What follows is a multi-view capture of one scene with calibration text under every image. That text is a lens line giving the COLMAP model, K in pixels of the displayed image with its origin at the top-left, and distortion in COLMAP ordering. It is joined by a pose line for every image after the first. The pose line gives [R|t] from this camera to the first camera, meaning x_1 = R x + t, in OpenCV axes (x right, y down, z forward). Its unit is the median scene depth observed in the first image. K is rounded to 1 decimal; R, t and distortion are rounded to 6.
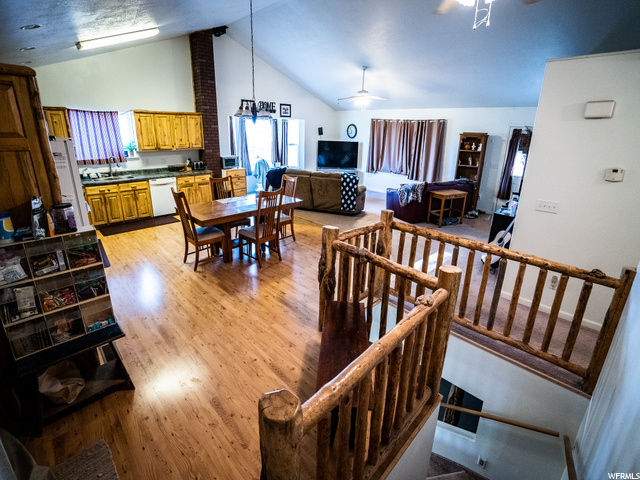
lens RADIAL K [[297.5, 0, 315.9], [0, 297.5, 222.2], [0, 0, 1]] dist [-0.045815, 0.015110]
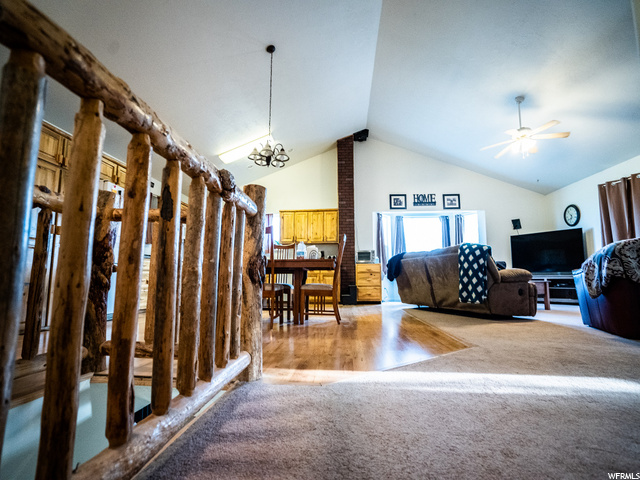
lens RADIAL K [[297.5, 0, 316.3], [0, 297.5, 248.7], [0, 0, 1]] dist [-0.045815, 0.015110]
pose [[0.640404, -0.102565, -0.761159, 0.364900], [-0.218665, 0.925681, -0.308708, 0.104875], [0.736253, 0.364136, 0.570383, 0.426067]]
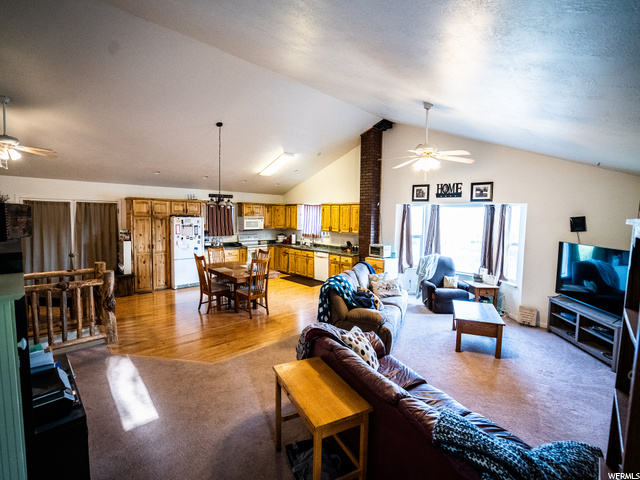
lens RADIAL K [[297.5, 0, 316.0], [0, 297.5, 237.1], [0, 0, 1]] dist [-0.045815, 0.015110]
pose [[-0.008443, 0.057177, -0.998328, 0.782399], [-0.317562, 0.946529, 0.056896, -0.277142], [0.948200, 0.317512, 0.010166, 0.928733]]
